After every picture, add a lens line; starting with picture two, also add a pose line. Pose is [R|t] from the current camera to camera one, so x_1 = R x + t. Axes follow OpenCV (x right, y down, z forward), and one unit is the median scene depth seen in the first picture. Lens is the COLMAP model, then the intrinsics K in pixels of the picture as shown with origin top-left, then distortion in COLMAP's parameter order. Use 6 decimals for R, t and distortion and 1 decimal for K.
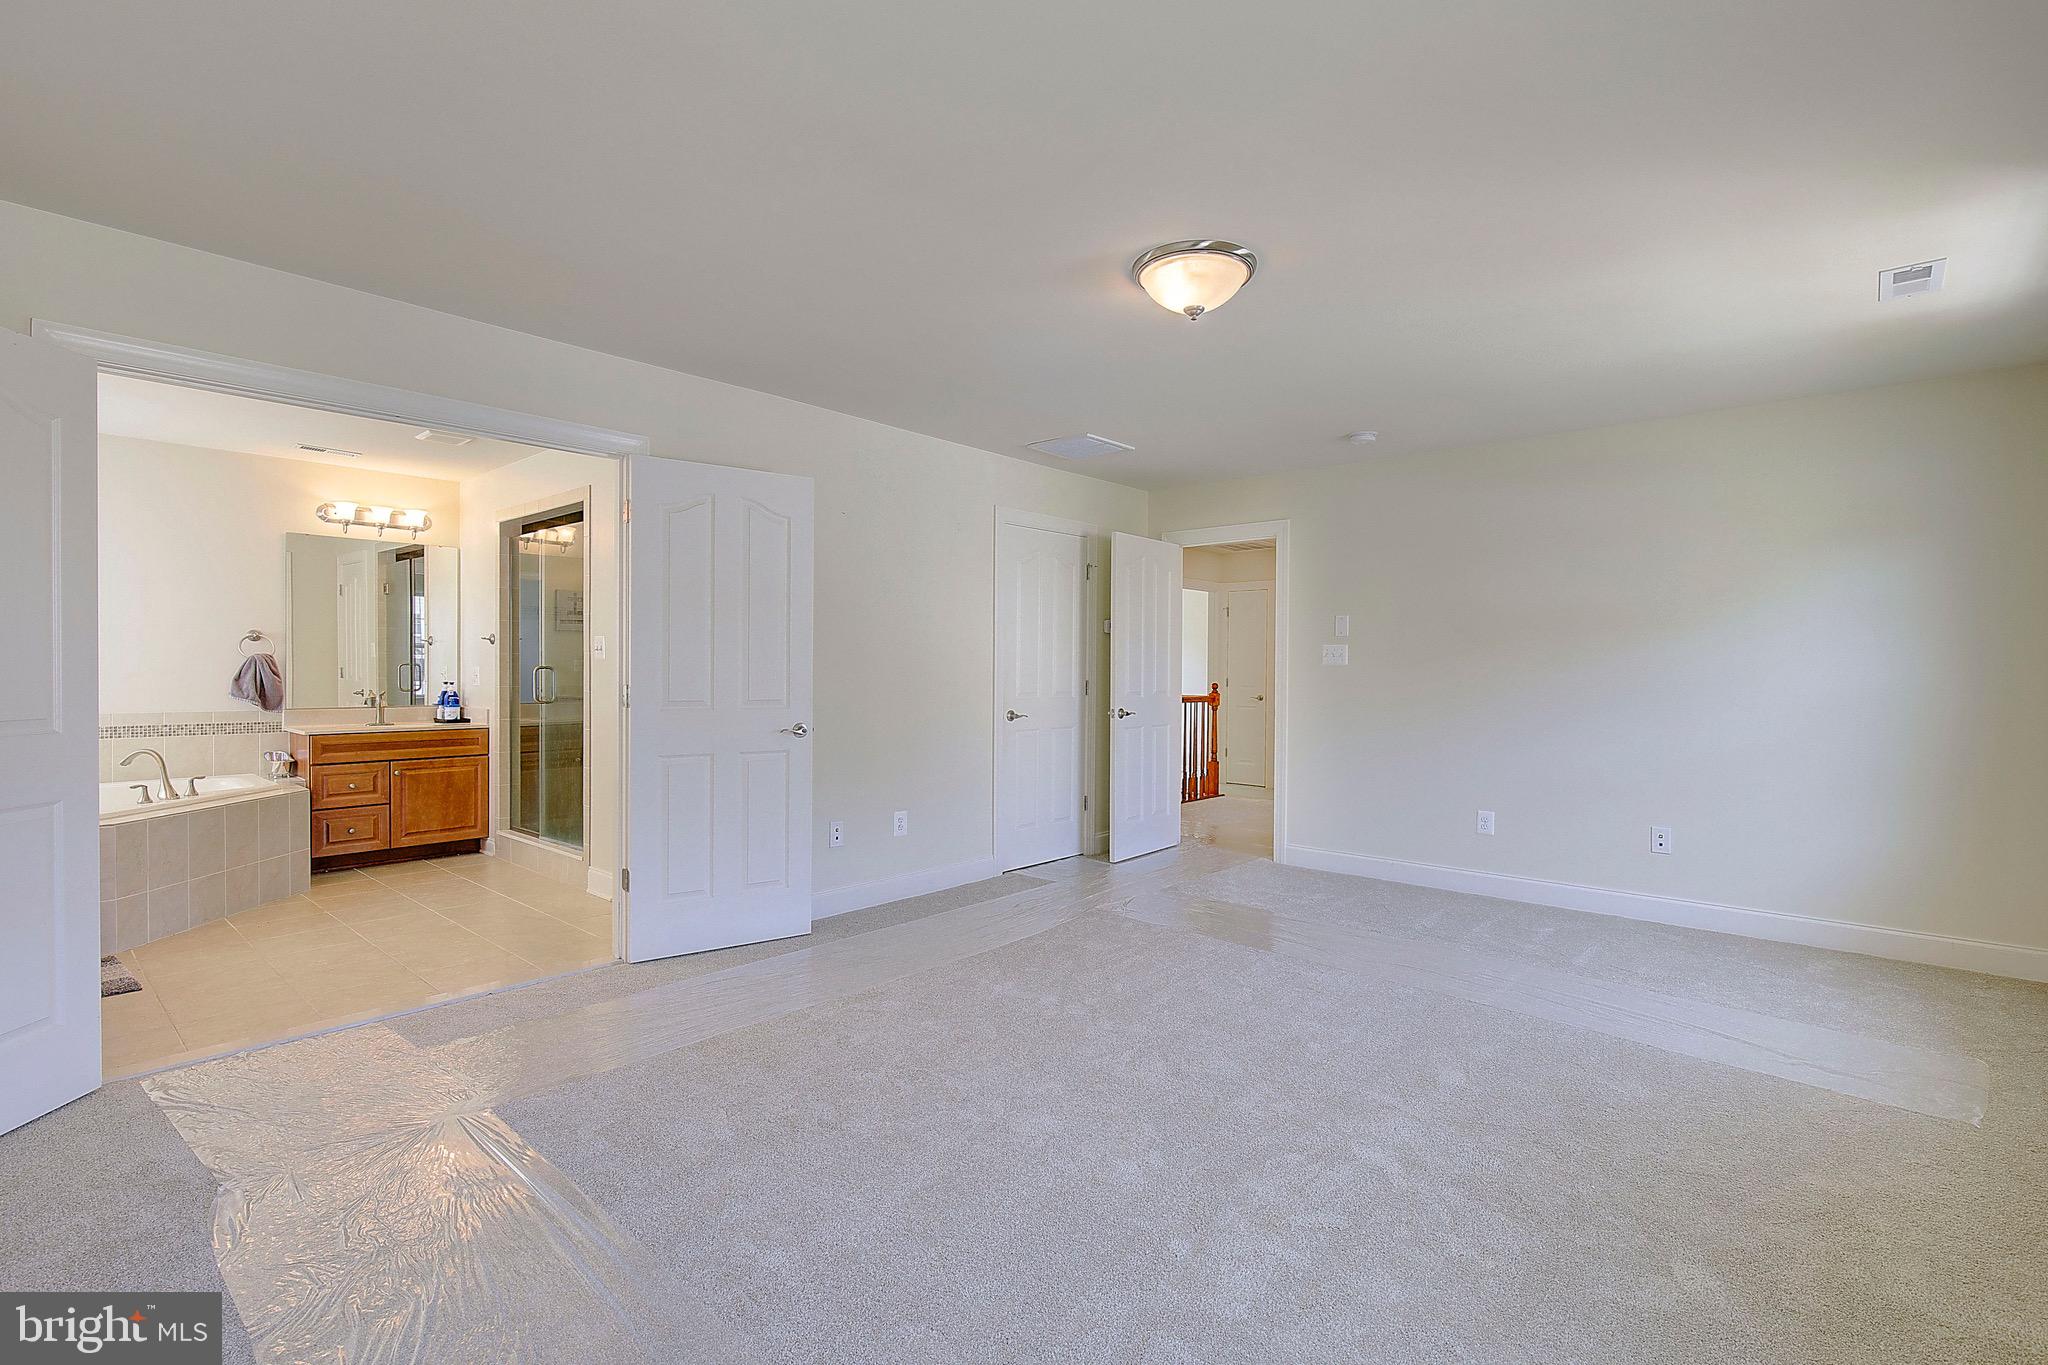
lens RADIAL K [[943.0, 0, 1032.4], [0, 943.0, 663.7], [0, 0, 1]] dist [0.004448, -0.000585]
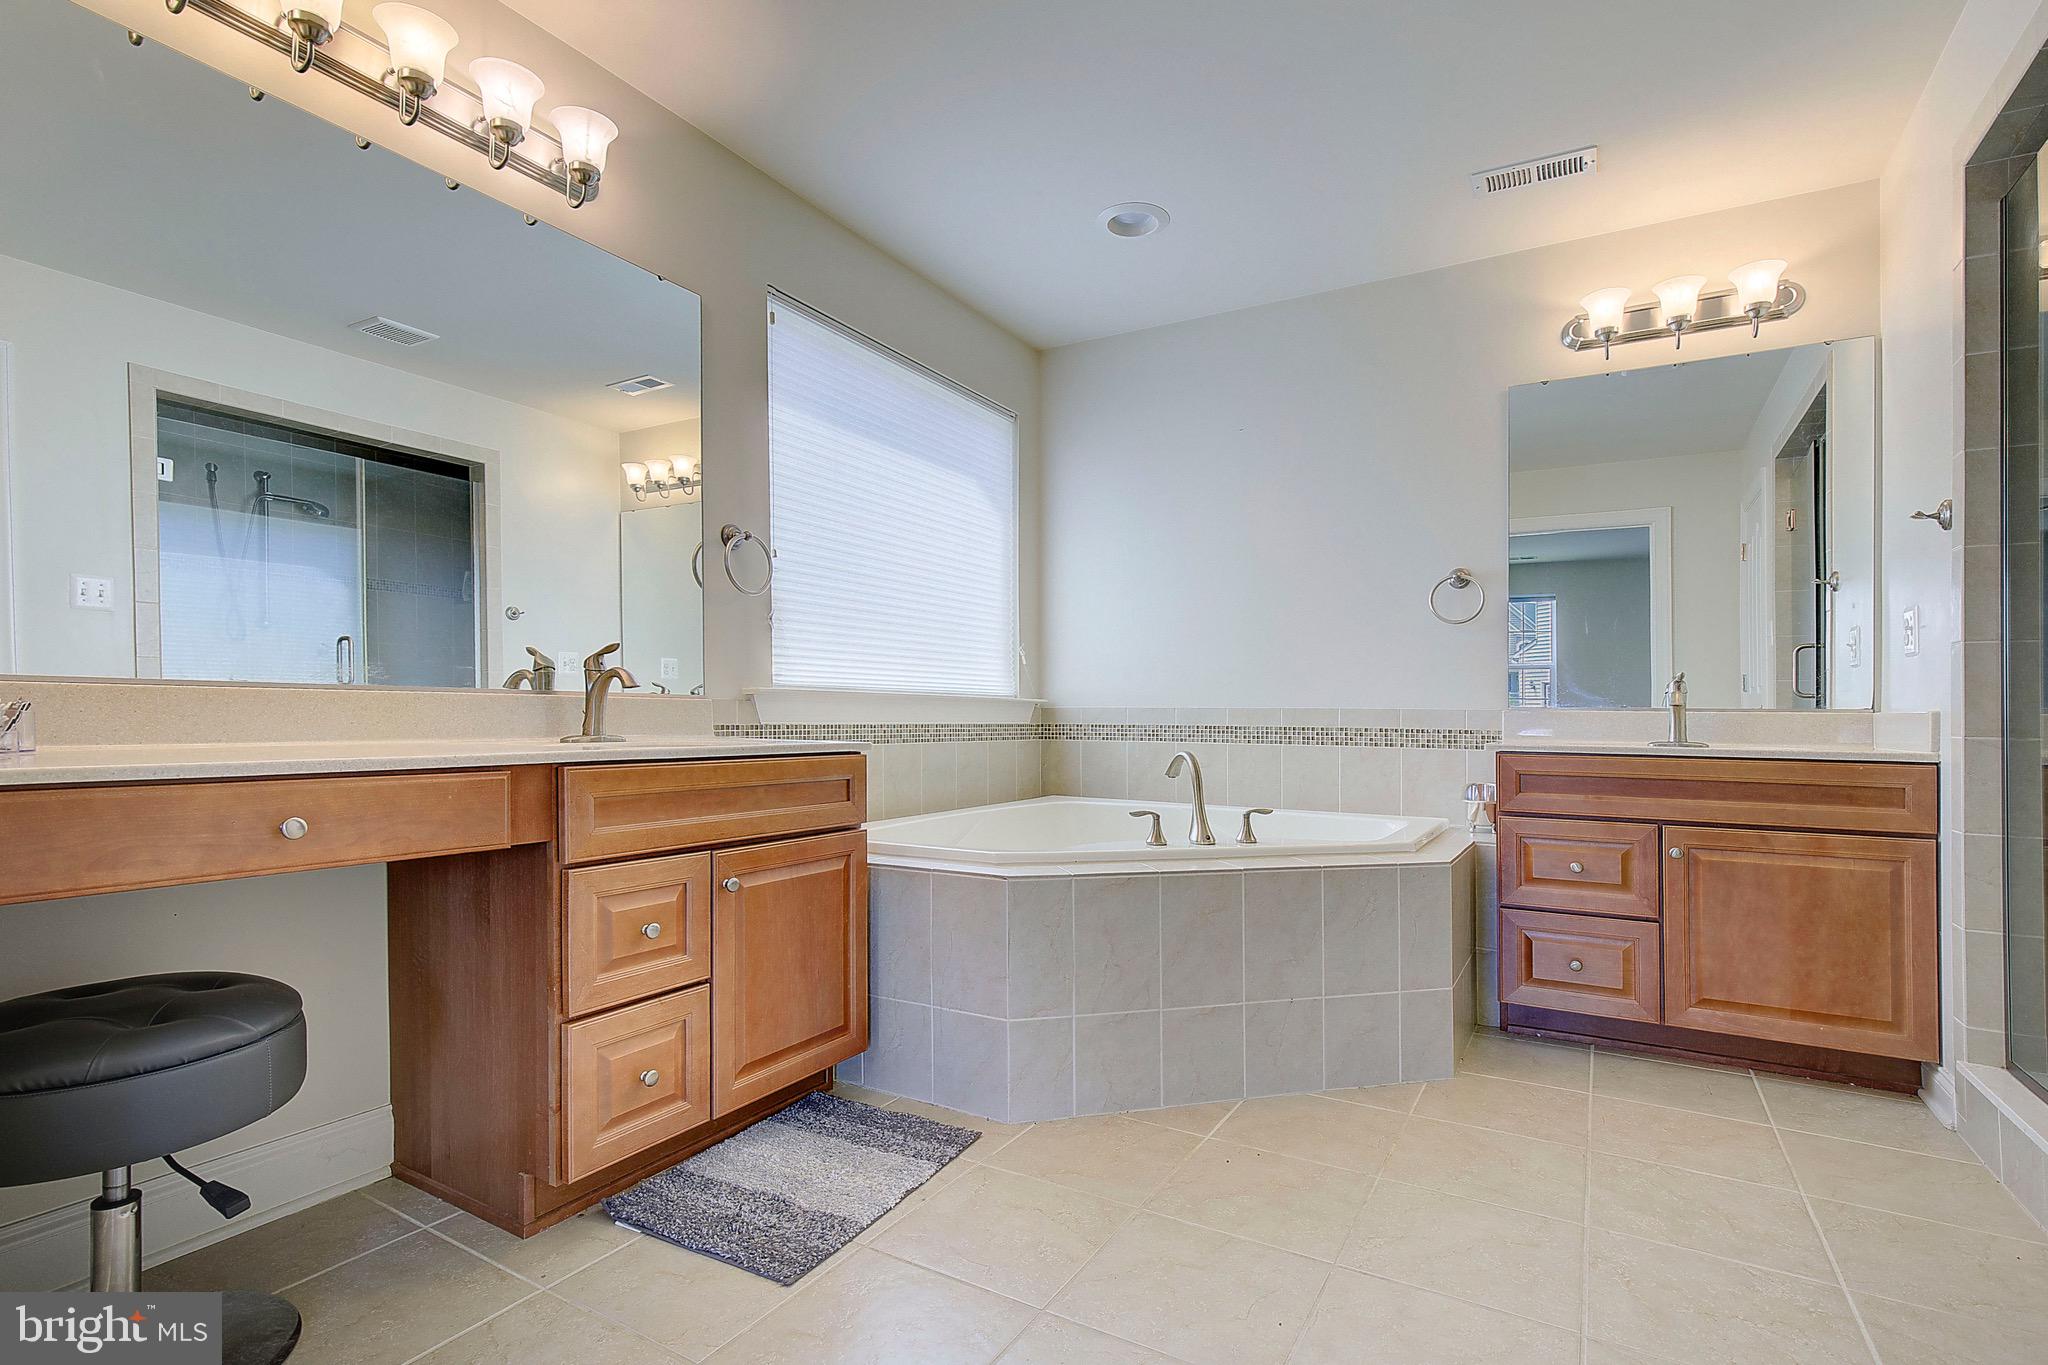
lens RADIAL K [[943.0, 0, 1040.0], [0, 943.0, 707.8], [0, 0, 1]] dist [0.004448, -0.000585]
pose [[0.195511, -0.009058, -0.980660, -0.309139], [-0.003287, 0.999946, -0.009891, 0.055334], [0.980696, 0.005157, 0.195471, 0.637471]]
